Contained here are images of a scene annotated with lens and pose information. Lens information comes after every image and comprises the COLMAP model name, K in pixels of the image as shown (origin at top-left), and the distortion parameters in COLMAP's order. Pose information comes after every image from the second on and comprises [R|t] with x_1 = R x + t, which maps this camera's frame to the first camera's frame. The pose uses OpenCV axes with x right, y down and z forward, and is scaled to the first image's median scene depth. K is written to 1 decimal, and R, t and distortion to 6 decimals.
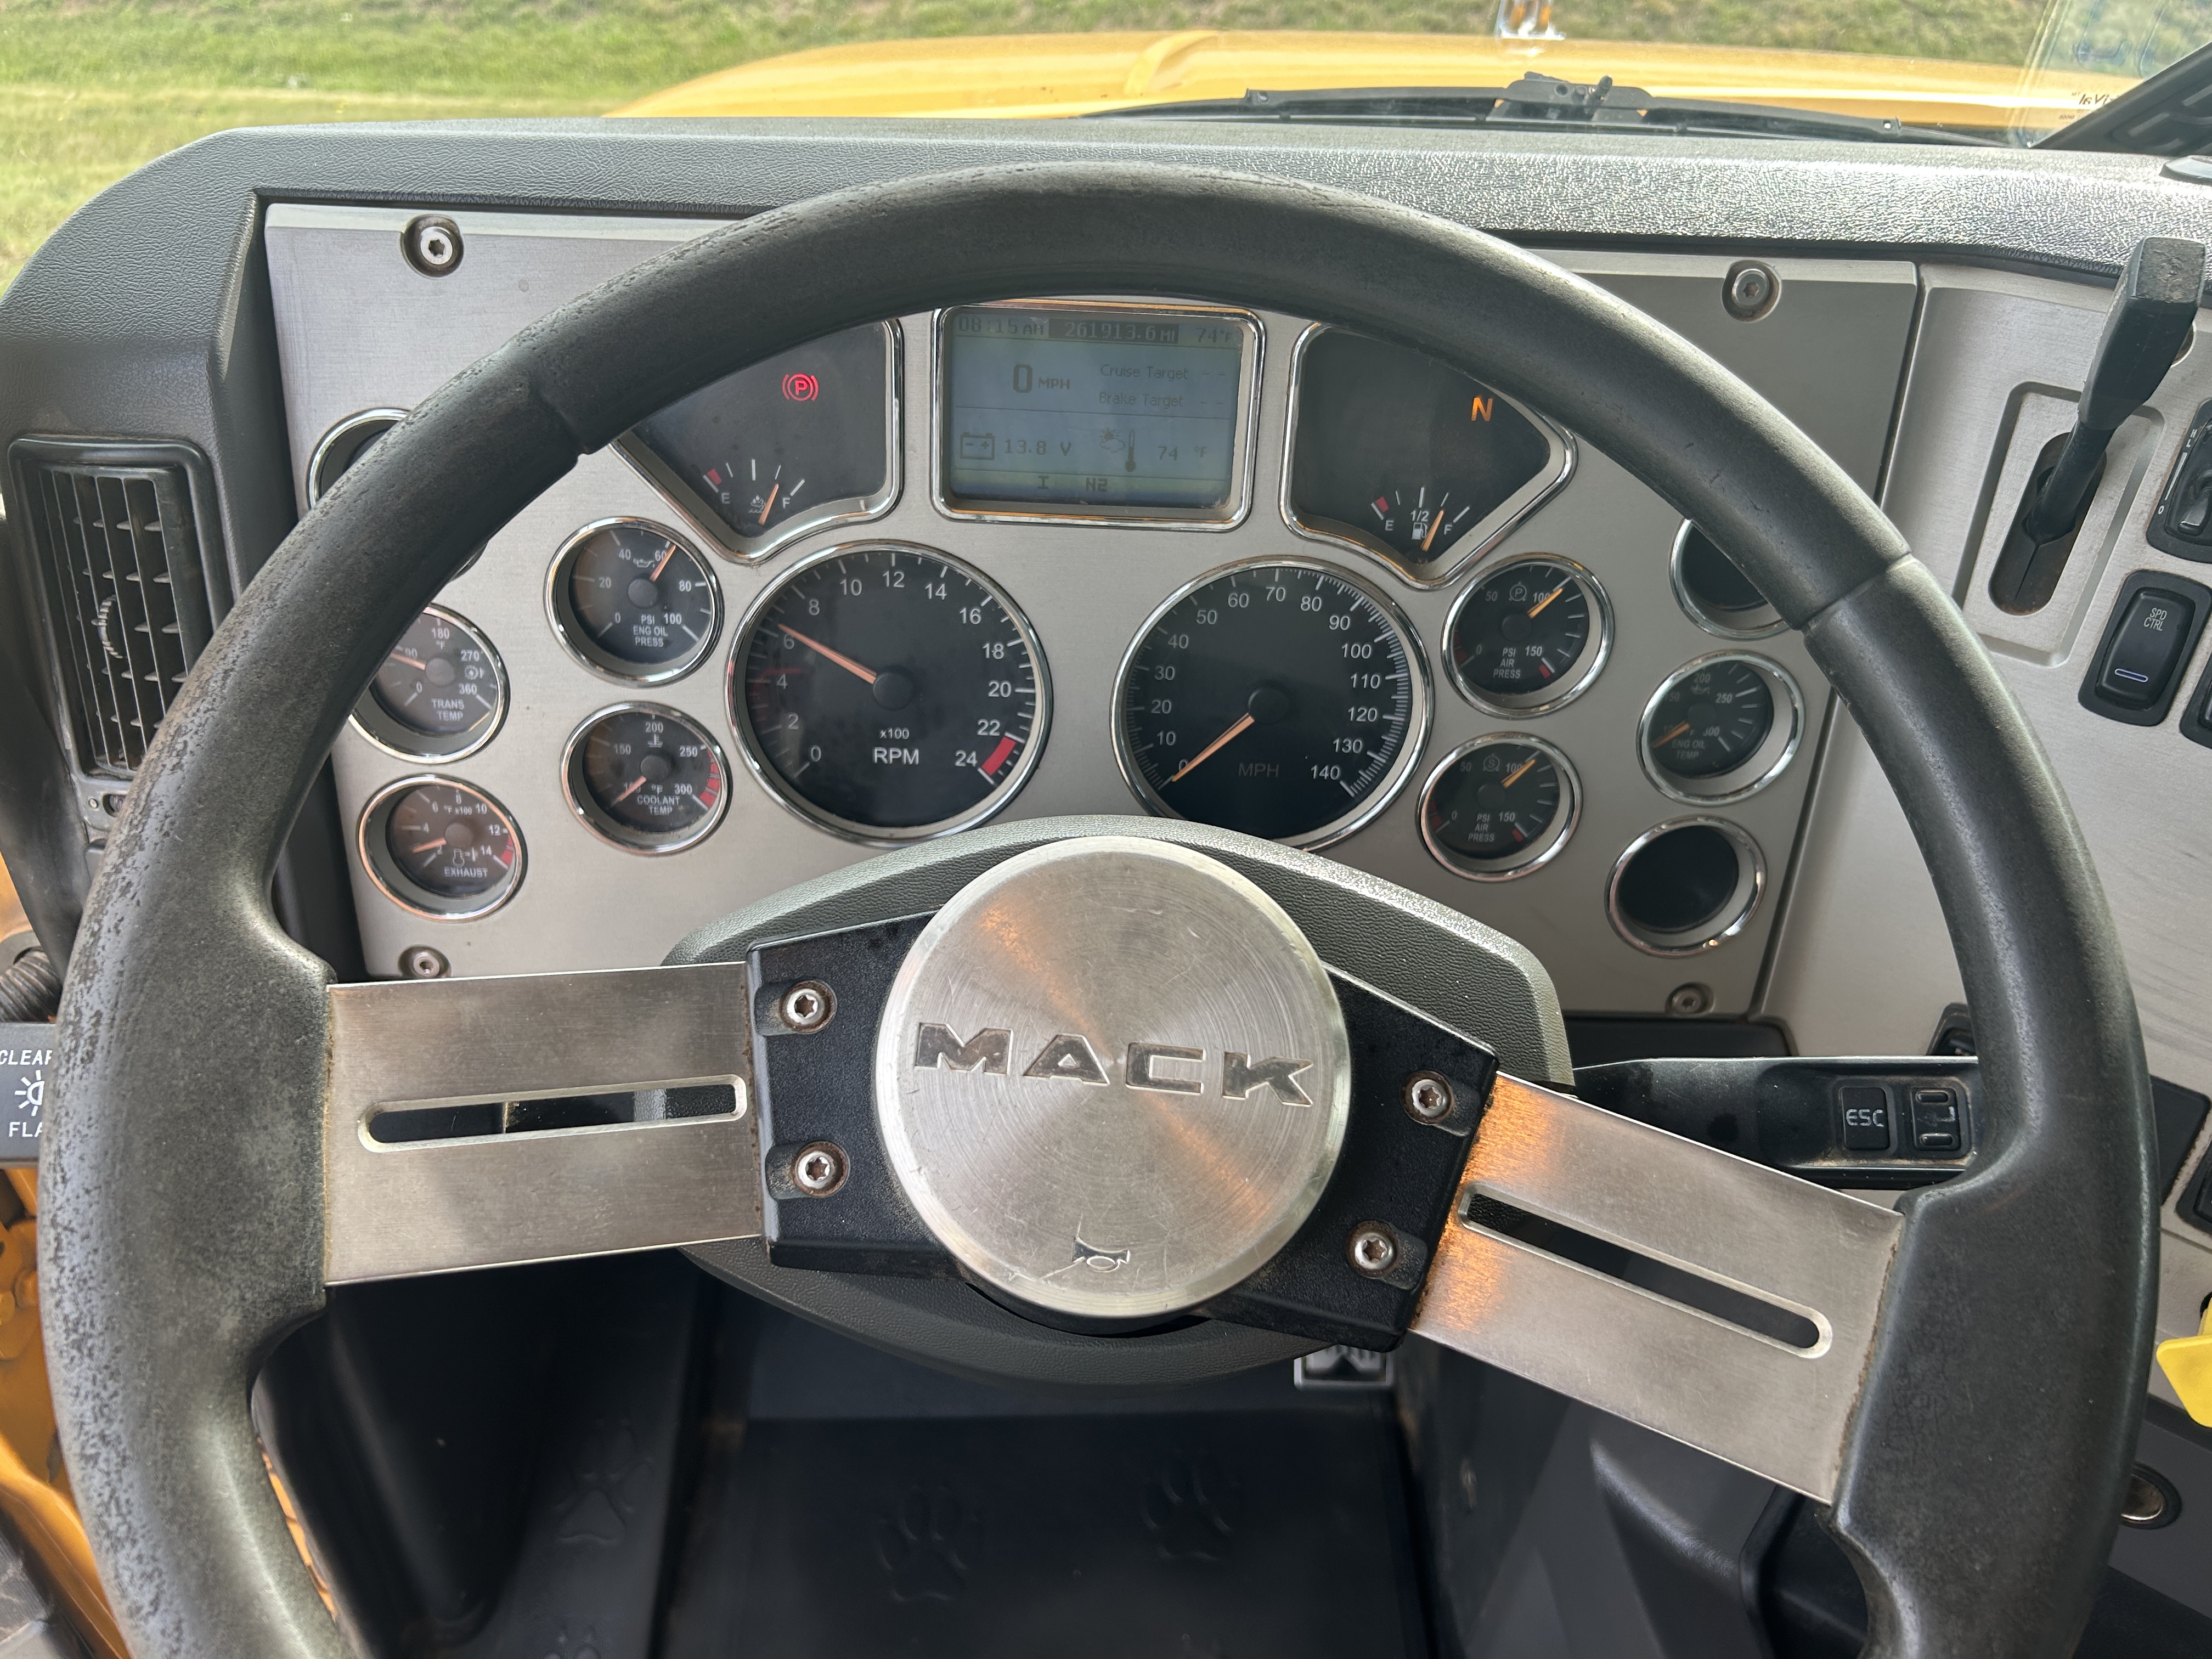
lens RADIAL K [[1682.5, 0, 1108.1], [0, 1682.5, 843.2], [0, 0, 1]] dist [0.038947, -0.006361]
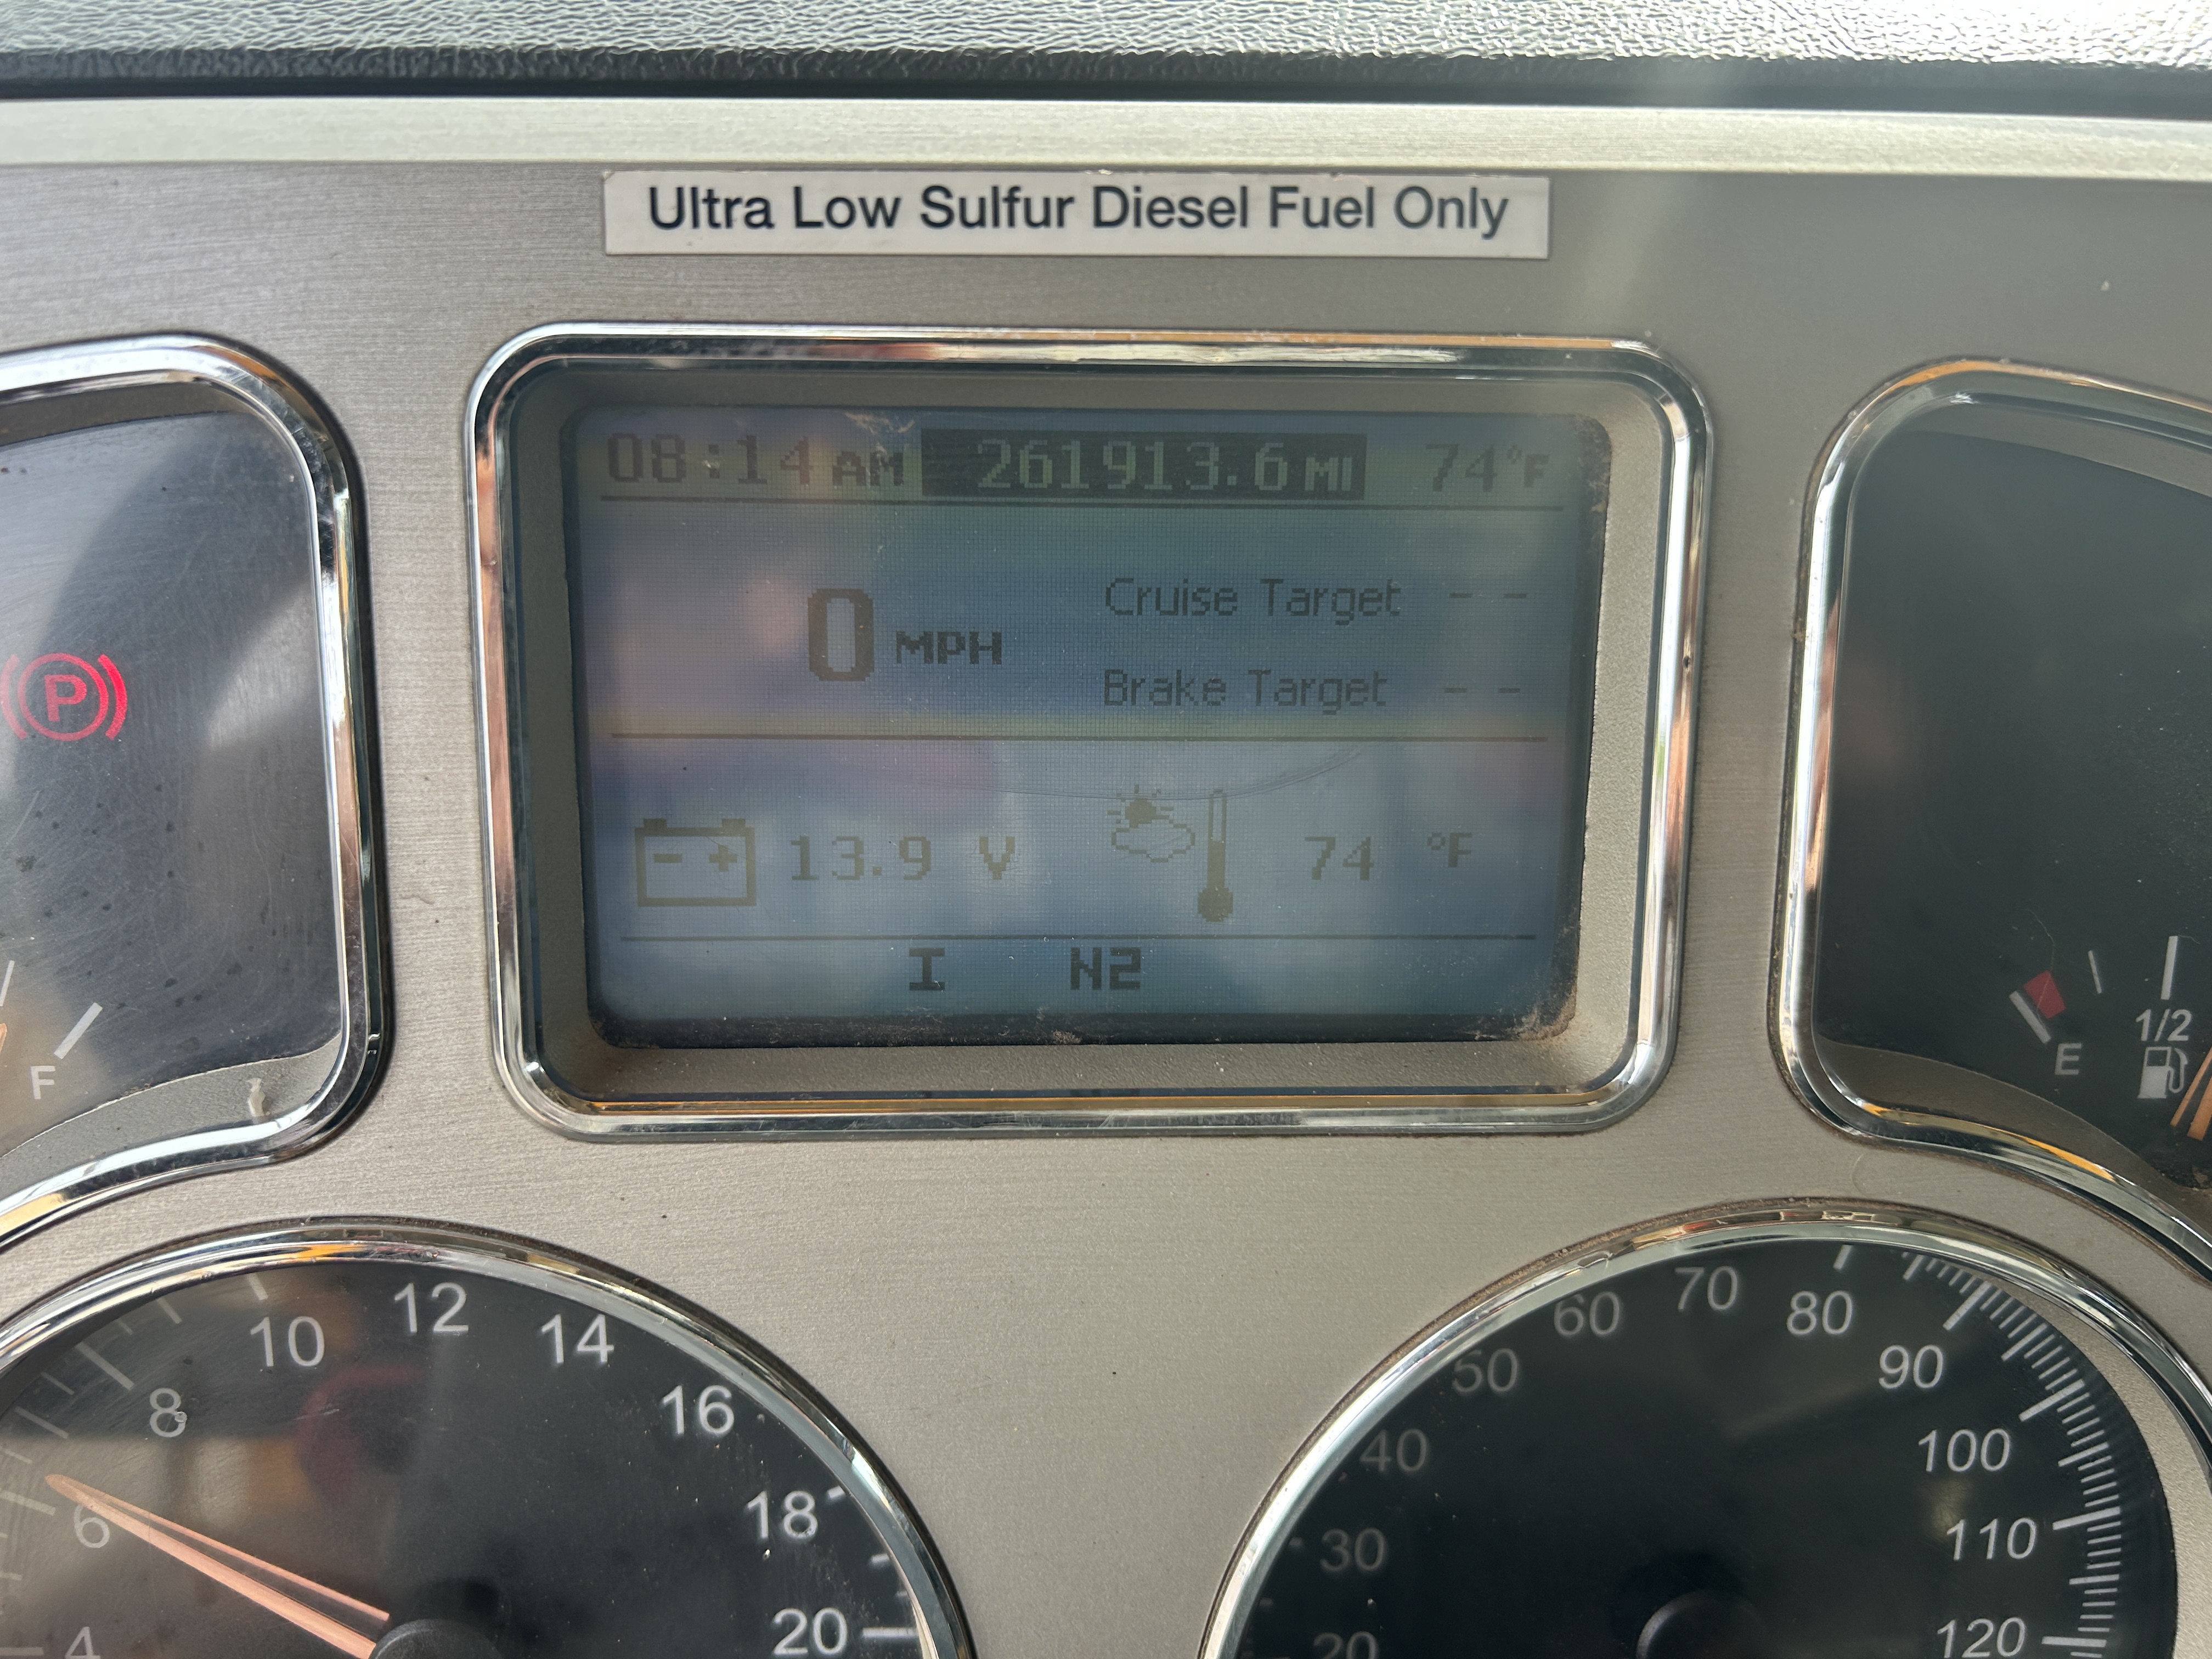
lens RADIAL K [[1682.5, 0, 1103.5], [0, 1682.5, 824.9], [0, 0, 1]] dist [0.038947, -0.006361]
pose [[0.999164, -0.039554, -0.010318, -0.003047], [0.036310, 0.974725, -0.220438, -0.169211], [0.018776, 0.219880, 0.975346, 0.691006]]
